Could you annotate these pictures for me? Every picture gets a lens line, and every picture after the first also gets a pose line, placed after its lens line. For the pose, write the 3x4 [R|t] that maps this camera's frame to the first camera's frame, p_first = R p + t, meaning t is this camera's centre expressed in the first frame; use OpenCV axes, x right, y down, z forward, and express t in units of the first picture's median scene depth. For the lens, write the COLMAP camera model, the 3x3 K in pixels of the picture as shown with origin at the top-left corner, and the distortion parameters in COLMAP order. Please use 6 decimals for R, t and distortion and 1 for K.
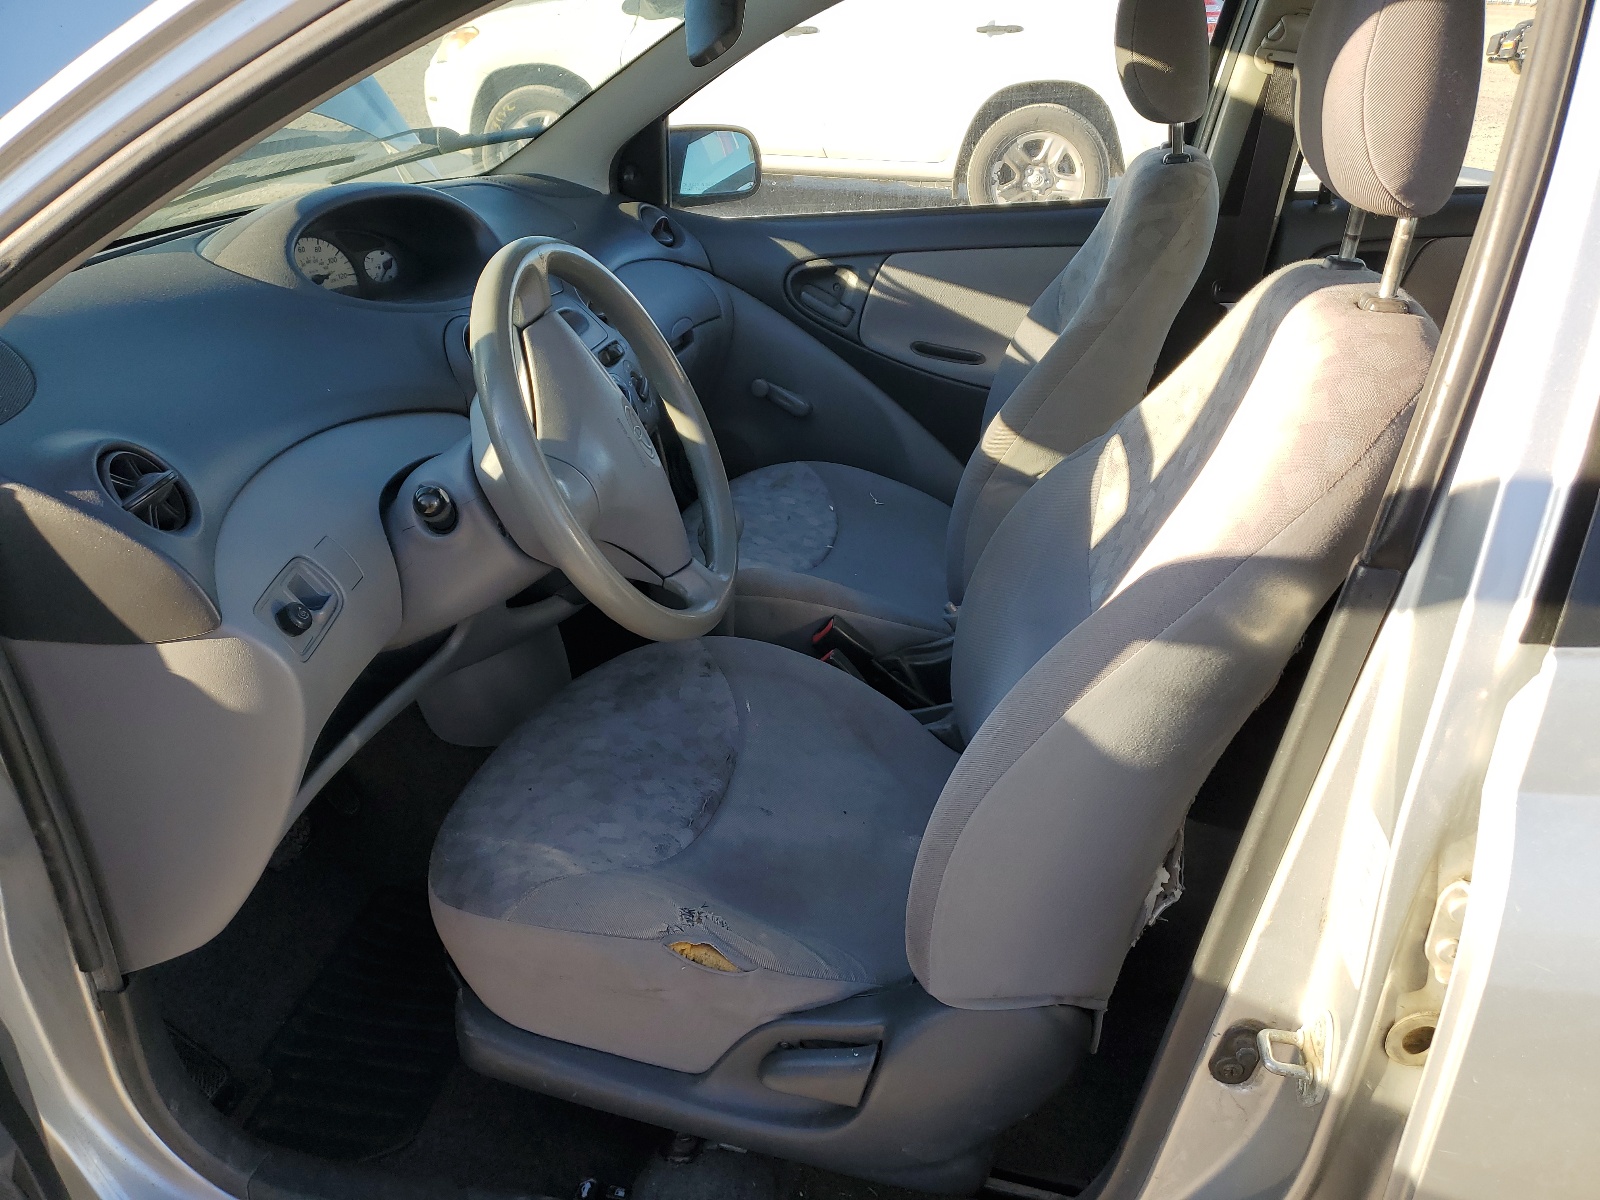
lens RADIAL K [[1199.6, 0, 800.7], [0, 1199.6, 597.2], [0, 0, 1]] dist [0.000112, -0.000682]
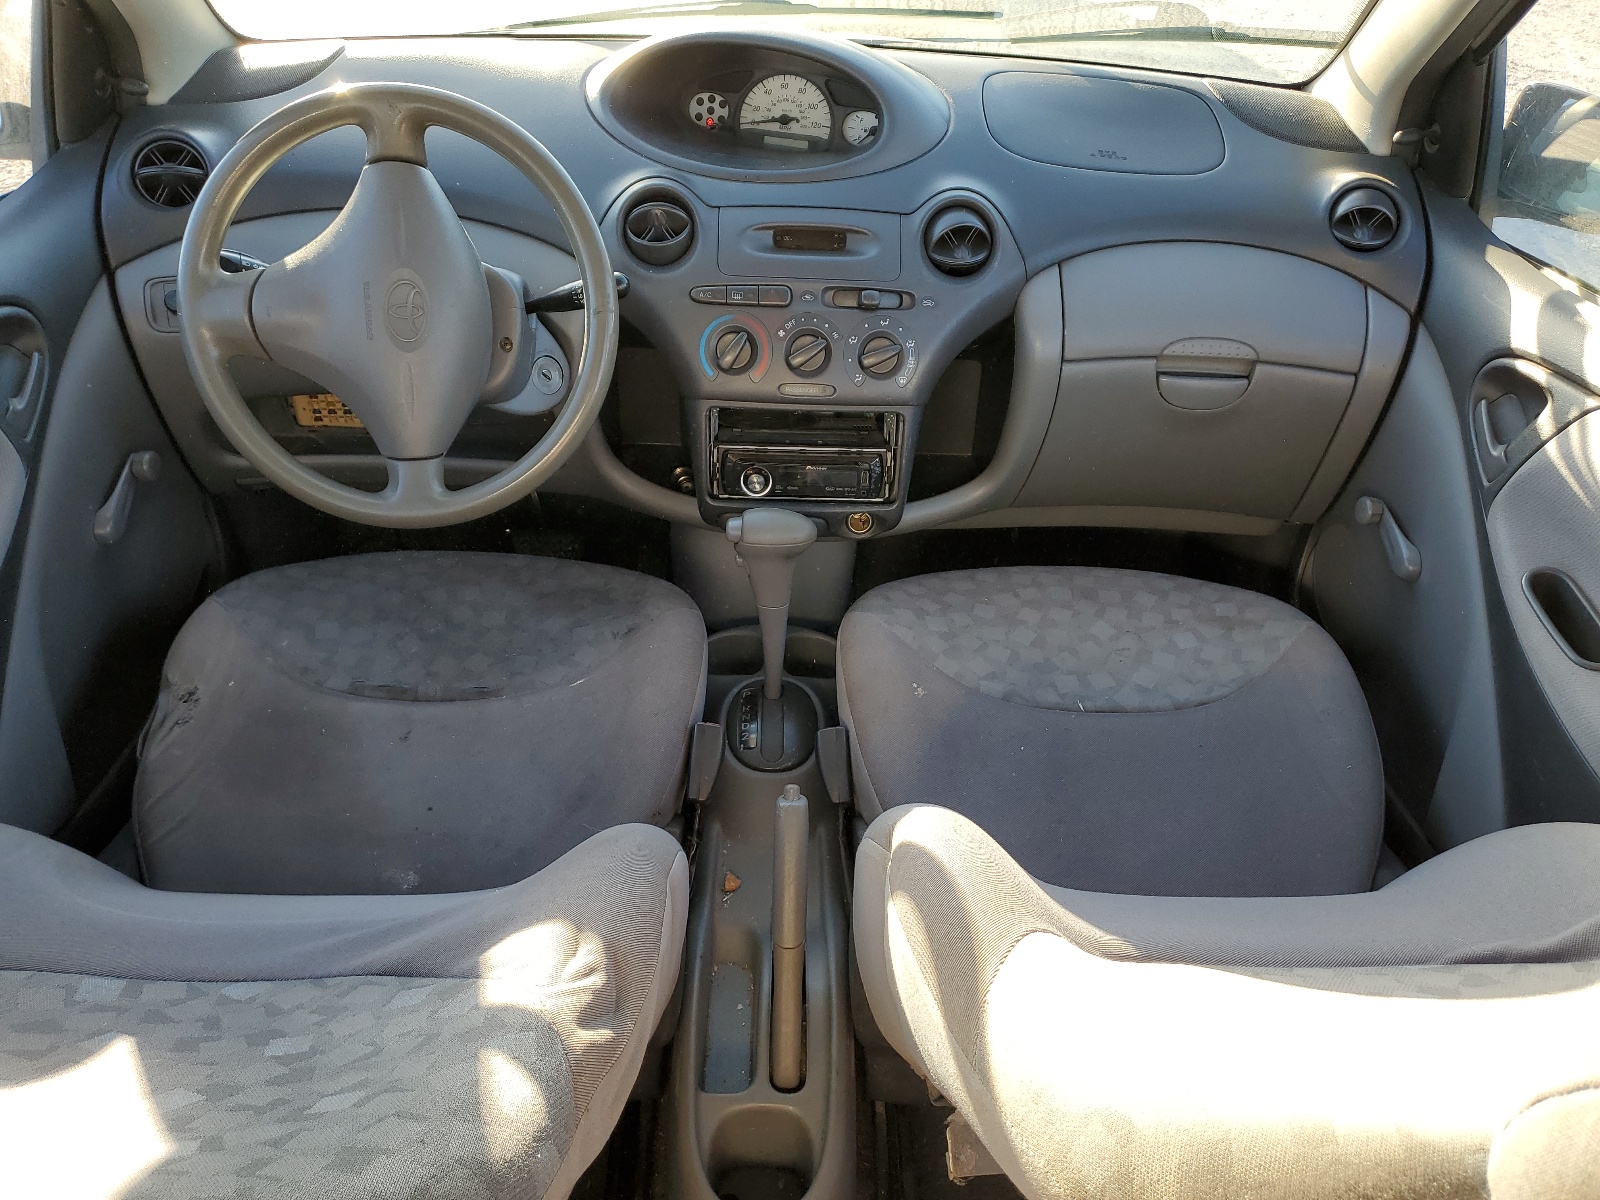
lens RADIAL K [[1199.6, 0, 800.5], [0, 1199.6, 603.1], [0, 0, 1]] dist [0.000112, -0.000682]
pose [[0.229168, 0.541613, -0.808788, 0.610290], [-0.477637, 0.786560, 0.391391, -0.341278], [0.848142, 0.296612, 0.438949, 0.689142]]
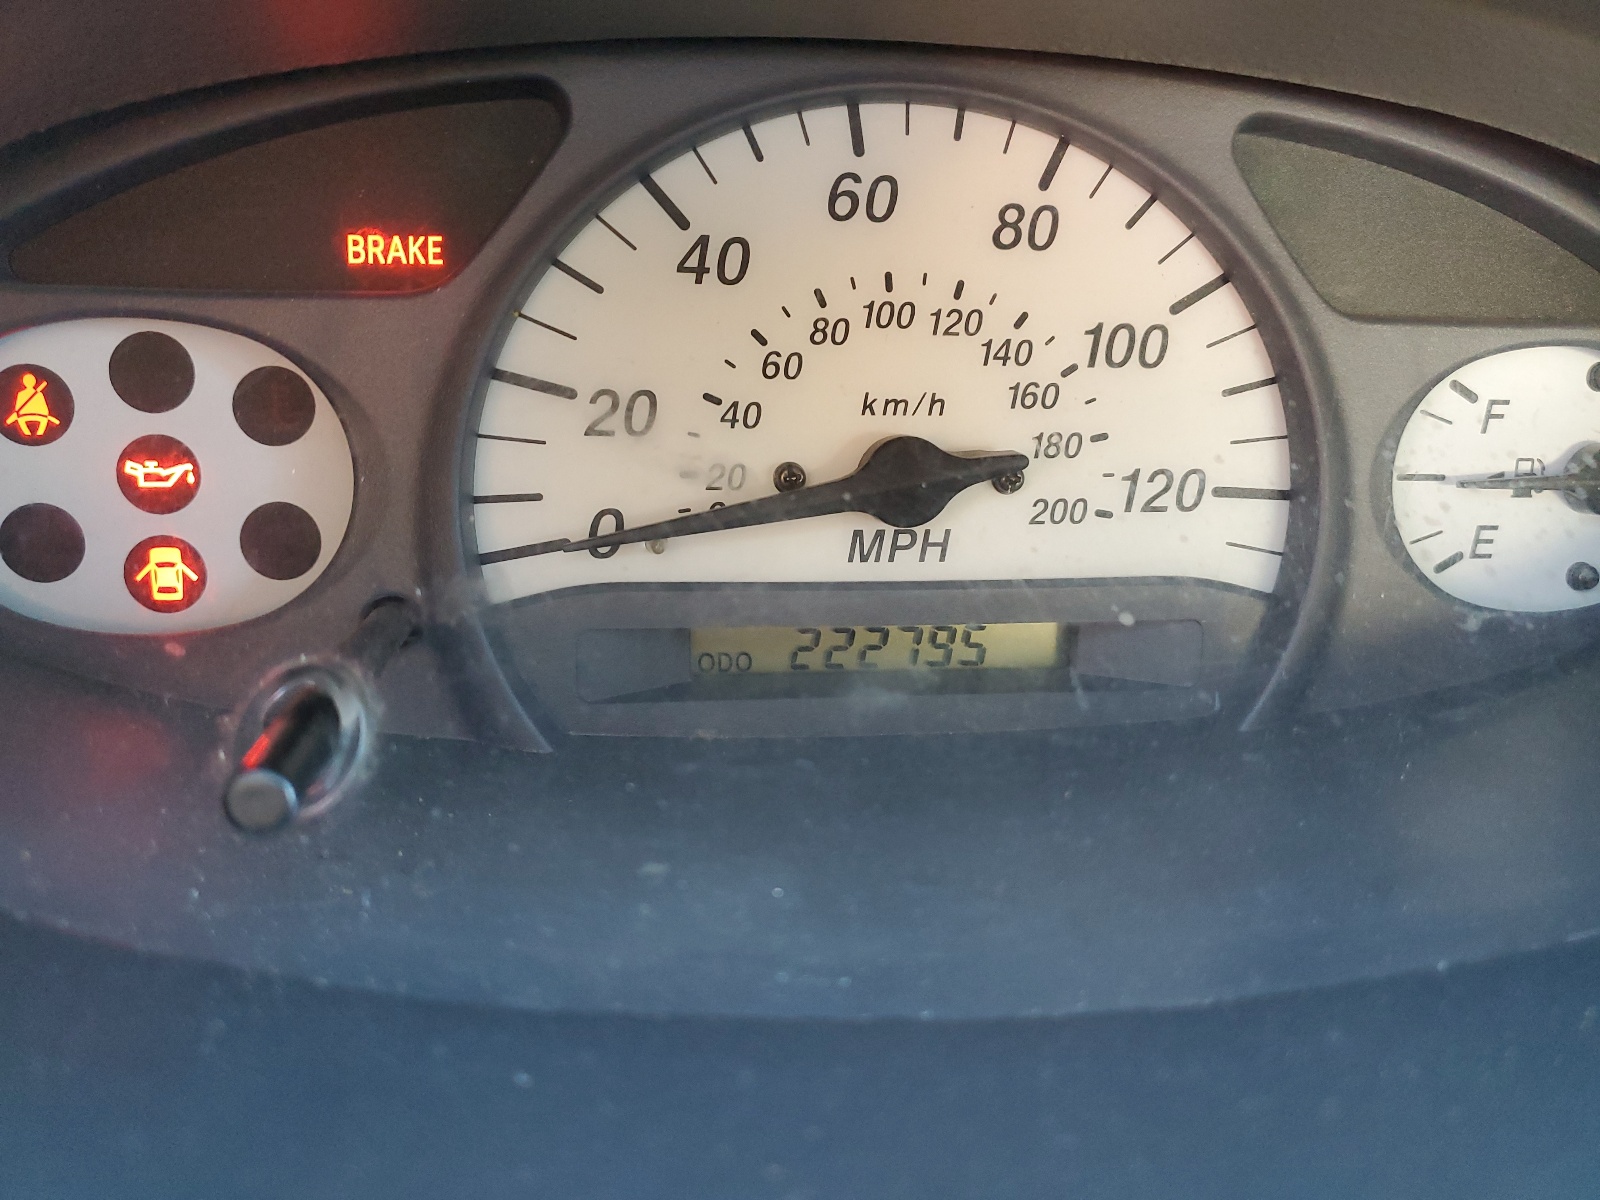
lens RADIAL K [[1199.6, 0, 800.5], [0, 1199.6, 598.2], [0, 0, 1]] dist [0.000112, -0.000682]
pose [[0.616986, 0.300546, -0.727324, -0.320604], [-0.380639, 0.922874, 0.058456, -0.255027], [0.688798, 0.240781, 0.683800, 0.911635]]
